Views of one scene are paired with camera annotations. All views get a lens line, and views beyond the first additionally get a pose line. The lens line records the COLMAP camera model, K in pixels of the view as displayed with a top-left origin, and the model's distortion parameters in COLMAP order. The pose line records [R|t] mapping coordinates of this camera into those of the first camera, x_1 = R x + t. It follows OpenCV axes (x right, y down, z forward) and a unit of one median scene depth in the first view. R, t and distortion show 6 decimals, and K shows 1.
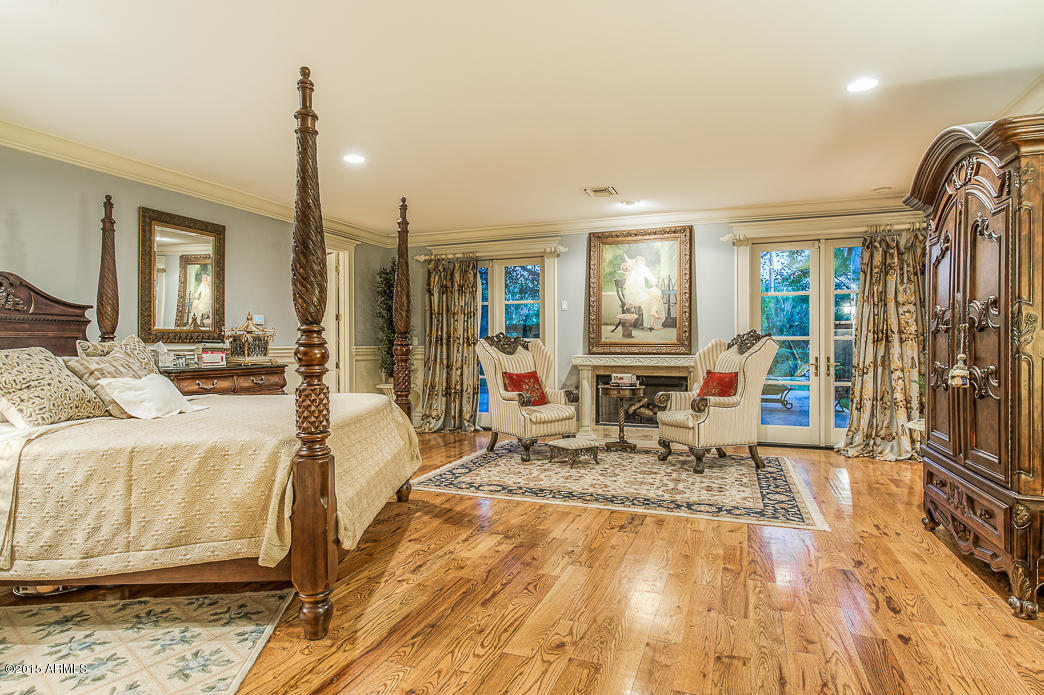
lens RADIAL K [[601.0, 0, 522.0], [0, 601.0, 347.5], [0, 0, 1]] dist [0.000998, 0.000159]
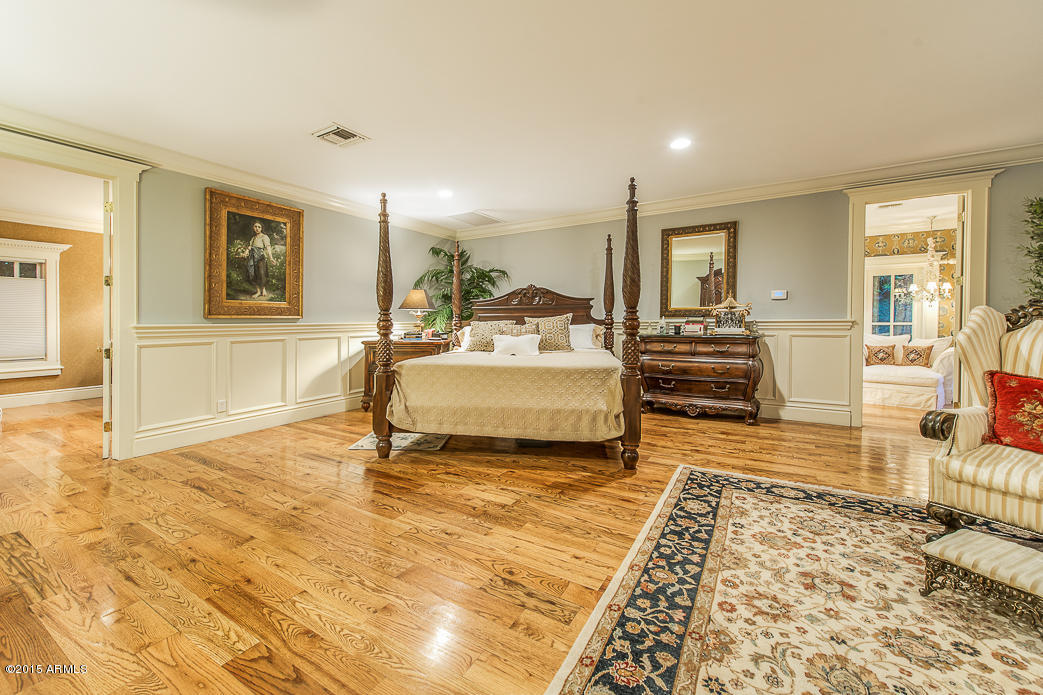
lens RADIAL K [[416.5, 0, 522.8], [0, 416.5, 322.7], [0, 0, 1]] dist [0.001582, 0.000039]
pose [[-0.183118, 0.012292, -0.983014, 0.567243], [0.001871, 0.999924, 0.012155, -0.008748], [0.983089, 0.000387, -0.183127, 0.978323]]
